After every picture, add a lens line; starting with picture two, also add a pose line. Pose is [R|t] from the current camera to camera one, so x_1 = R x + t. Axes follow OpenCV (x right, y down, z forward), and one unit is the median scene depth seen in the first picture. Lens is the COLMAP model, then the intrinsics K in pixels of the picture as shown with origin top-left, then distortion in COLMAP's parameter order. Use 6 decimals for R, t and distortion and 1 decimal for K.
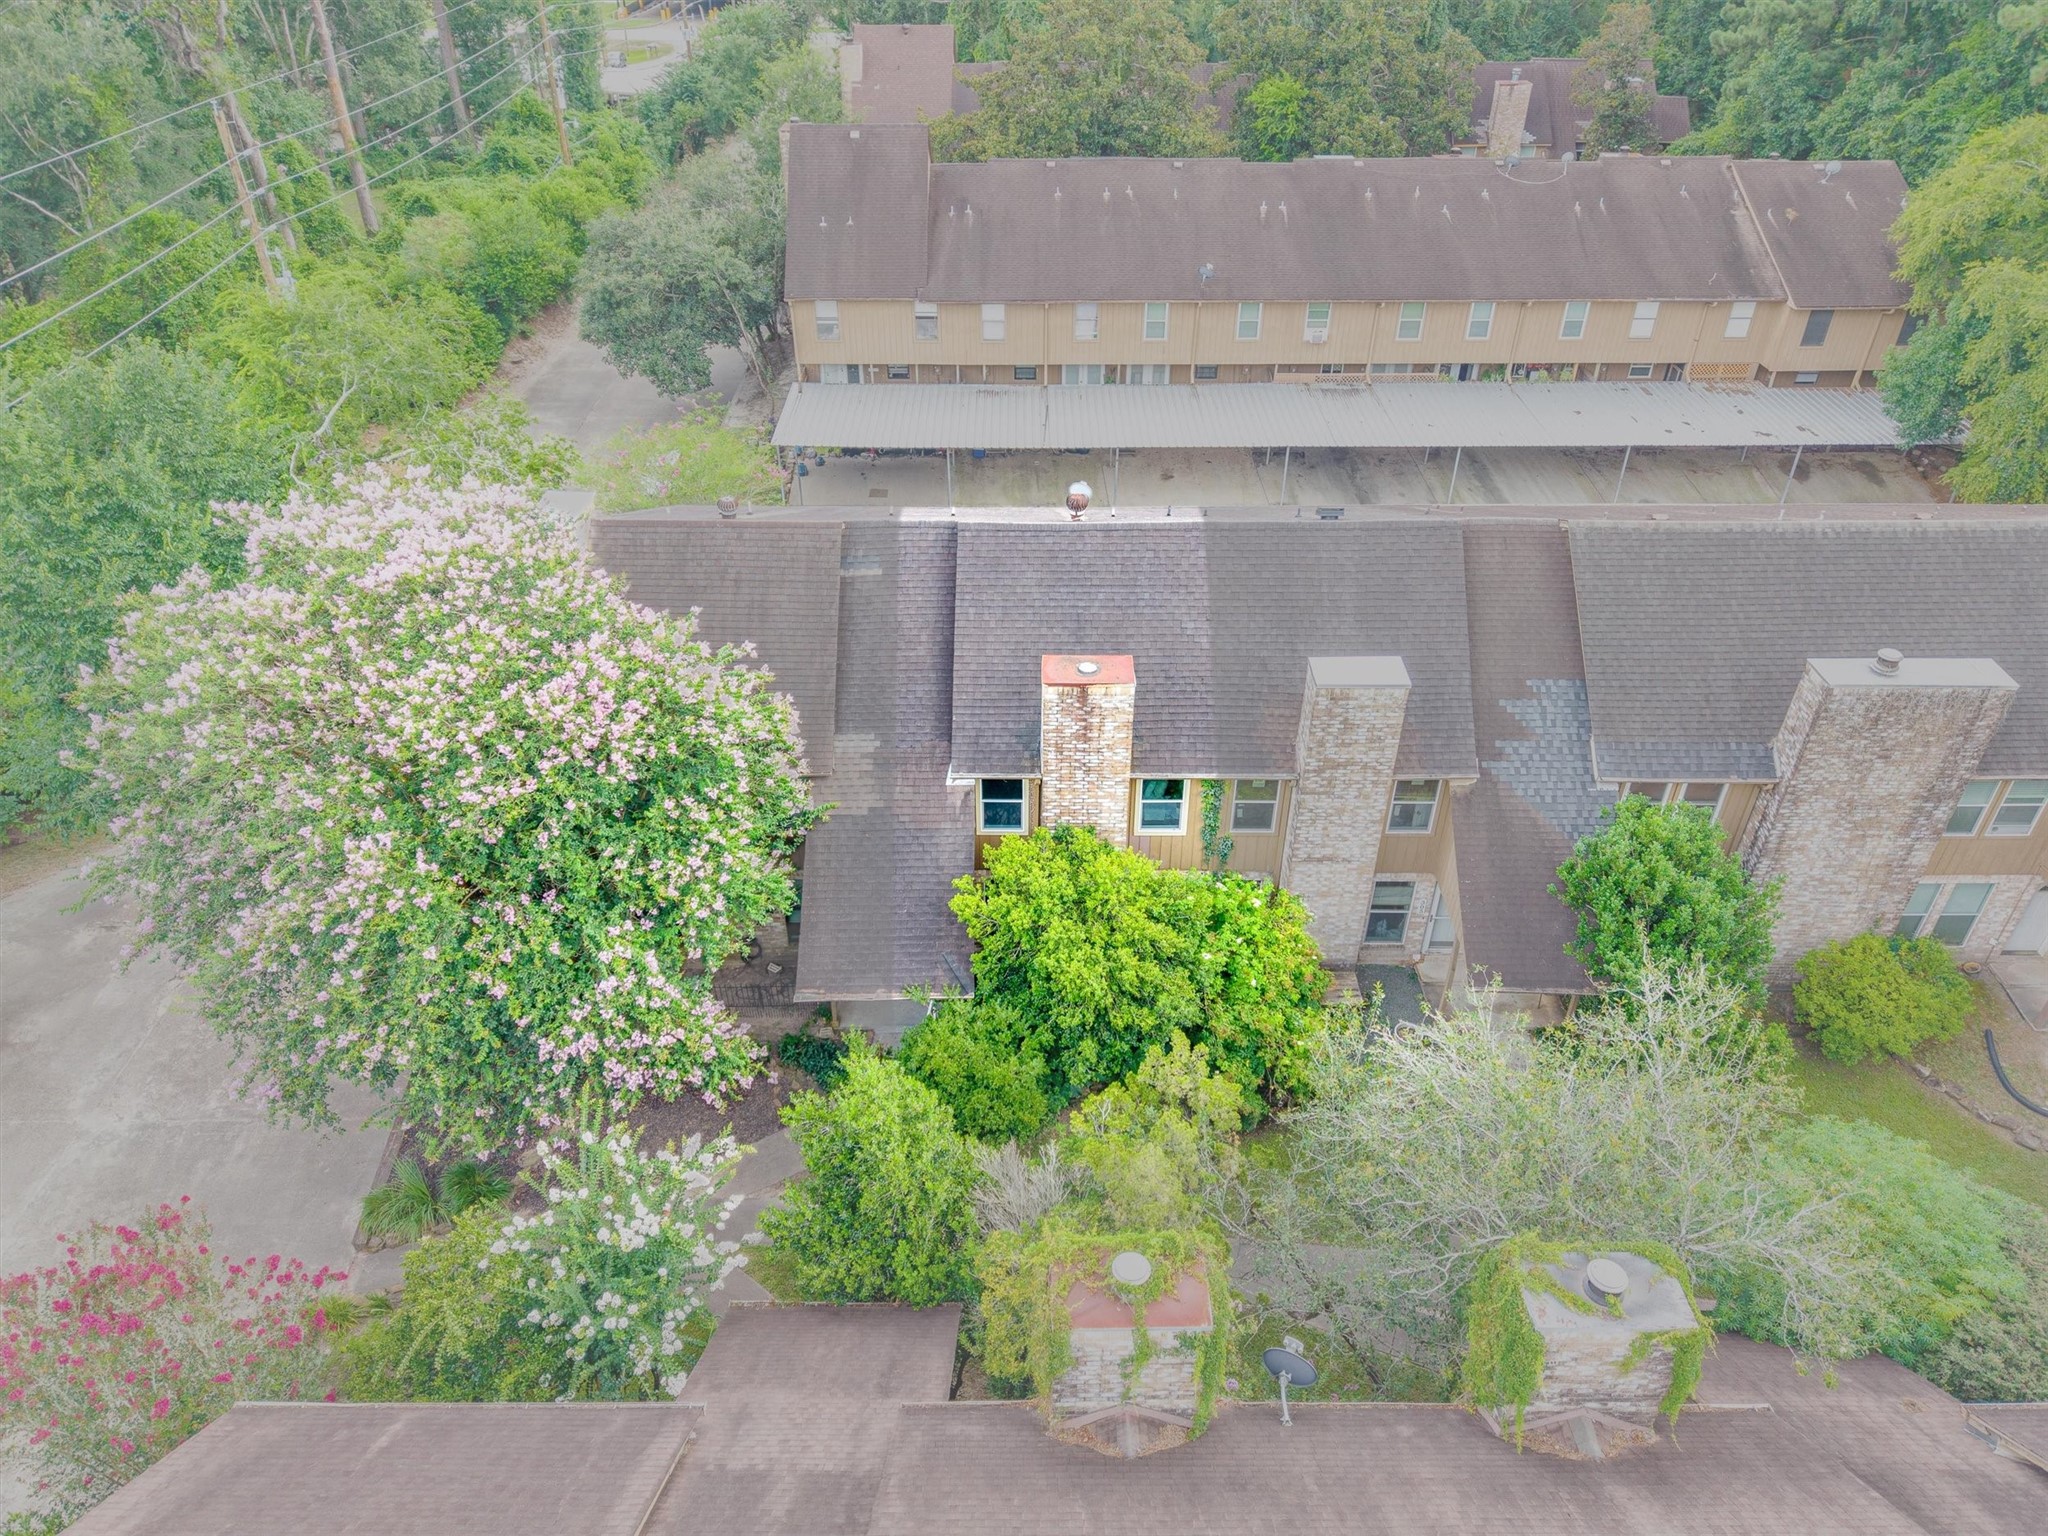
lens RADIAL K [[1519.7, 0, 1024.0], [0, 1519.7, 768.0], [0, 0, 1]] dist [0.058629, -0.002988]
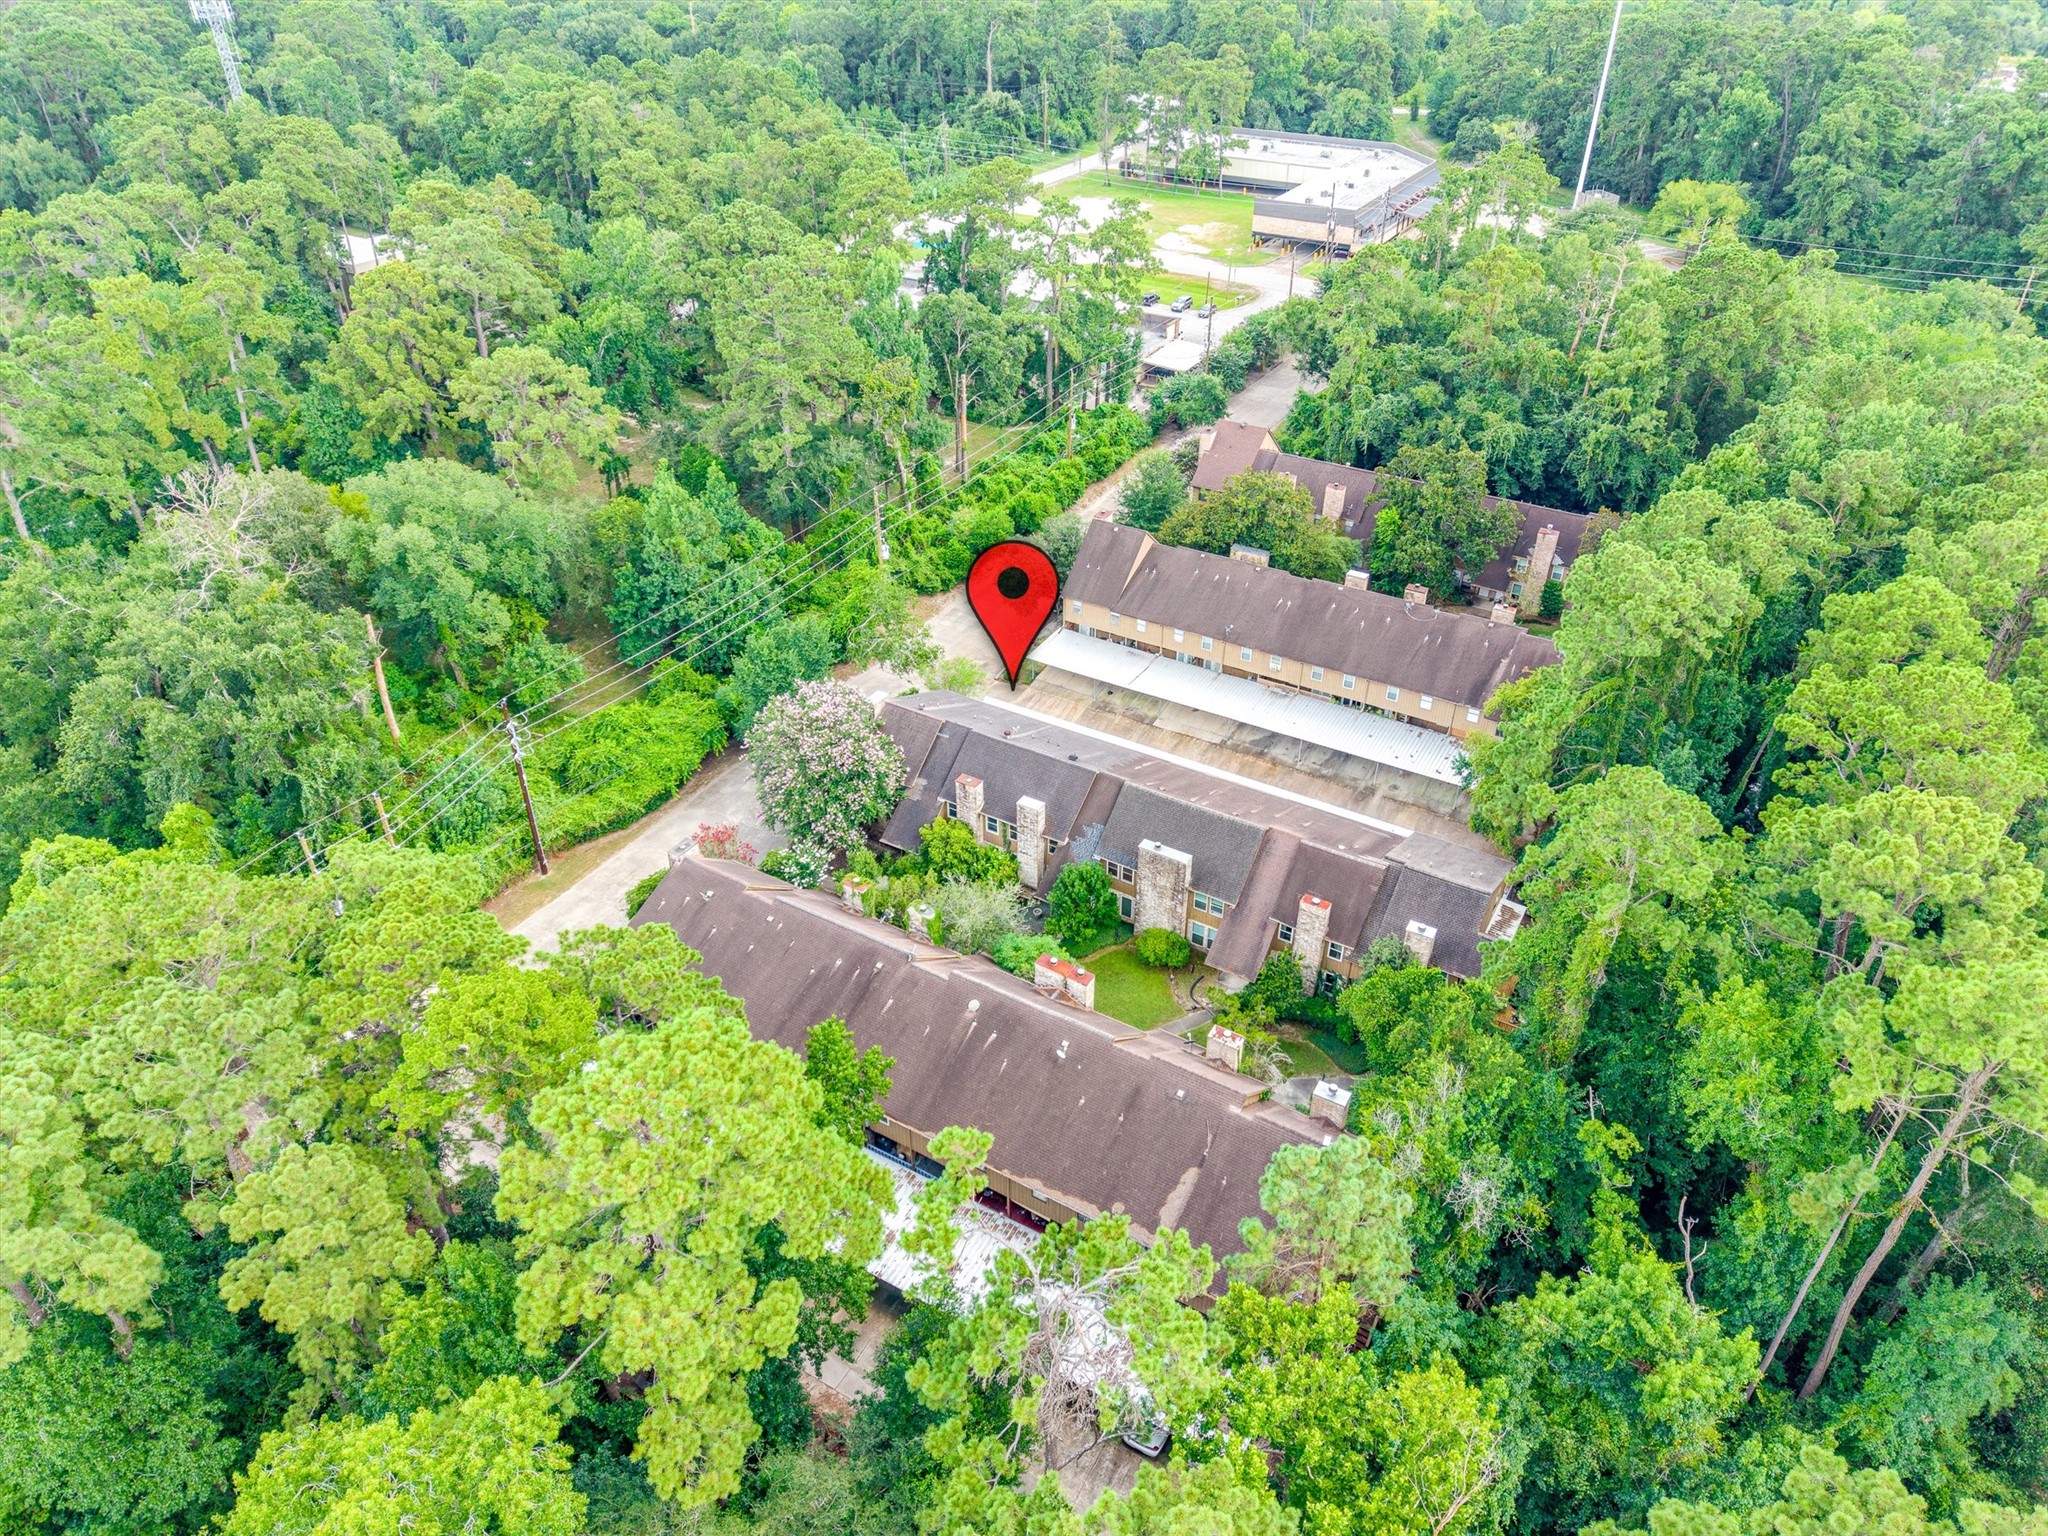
lens RADIAL K [[1519.7, 0, 1024.0], [0, 1519.7, 768.0], [0, 0, 1]] dist [0.058629, -0.002988]
pose [[0.871314, 0.296762, -0.390826, 1.533358], [-0.298935, 0.952578, 0.056862, -0.333145], [0.389167, 0.067287, 0.918707, -2.284131]]
